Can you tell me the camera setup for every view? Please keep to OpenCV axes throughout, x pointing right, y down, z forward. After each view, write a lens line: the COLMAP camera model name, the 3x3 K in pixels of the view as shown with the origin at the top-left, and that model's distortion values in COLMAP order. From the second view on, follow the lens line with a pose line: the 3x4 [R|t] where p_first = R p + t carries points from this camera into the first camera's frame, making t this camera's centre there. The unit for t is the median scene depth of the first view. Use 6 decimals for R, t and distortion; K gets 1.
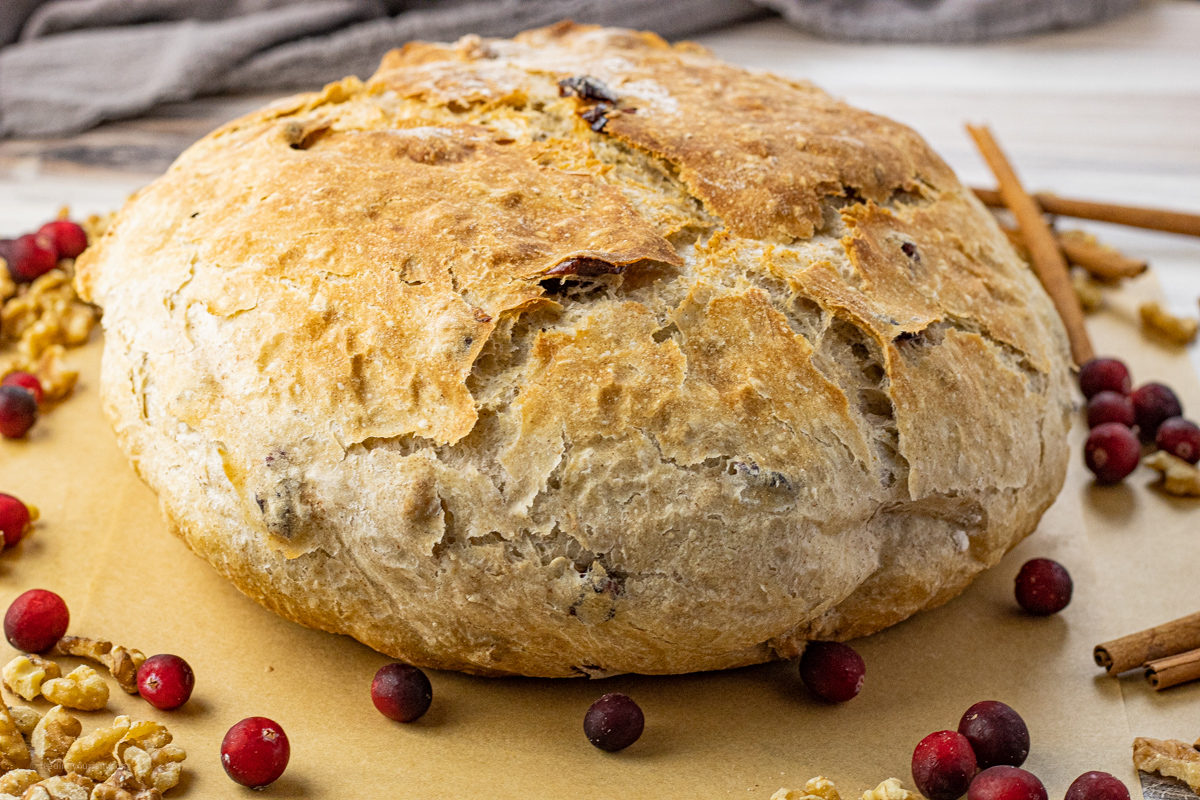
lens RADIAL K [[2839.9, 0, 604.9], [0, 2839.9, 399.9], [0, 0, 1]] dist [-0.027559, 0.000000]
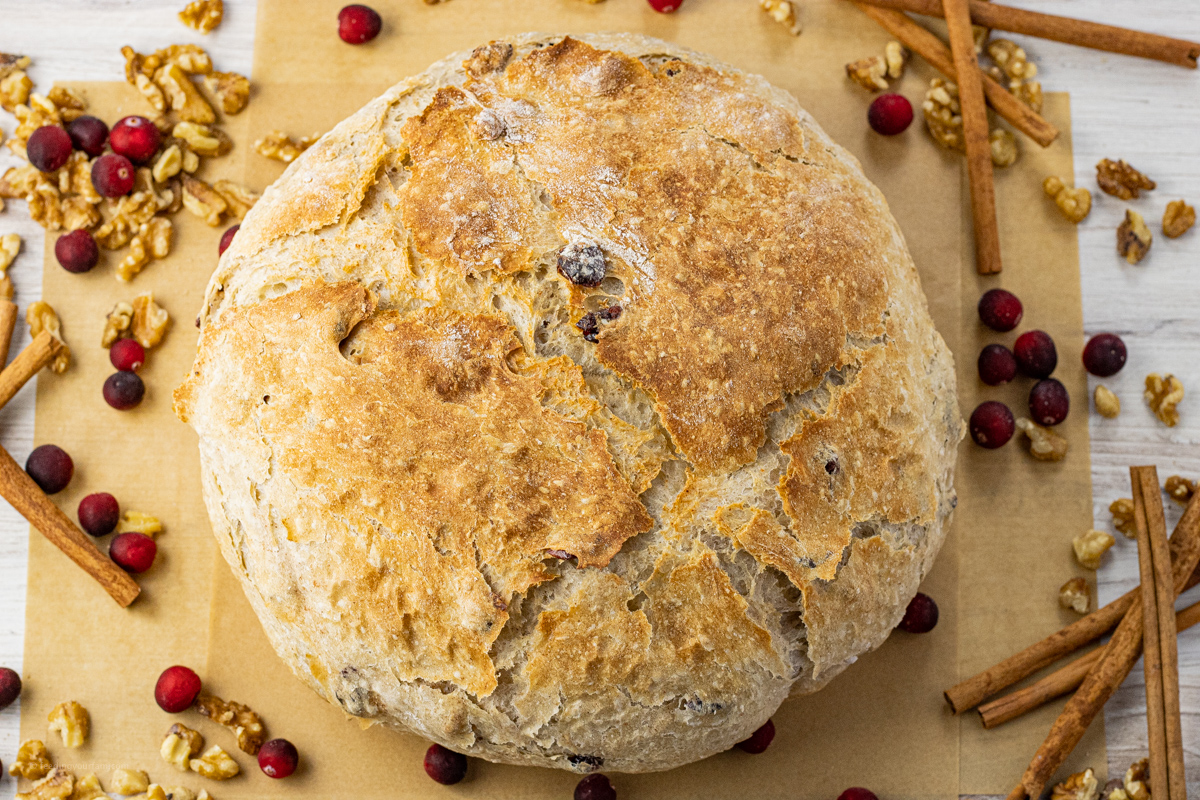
lens RADIAL K [[2839.9, 0, 596.0], [0, 2839.9, 399.7], [0, 0, 1]] dist [-0.027559, 0.000000]
pose [[0.999920, 0.012038, 0.003805, -0.004119], [-0.011397, 0.731069, 0.682208, -0.995215], [0.005431, -0.682197, 0.731148, 0.090881]]
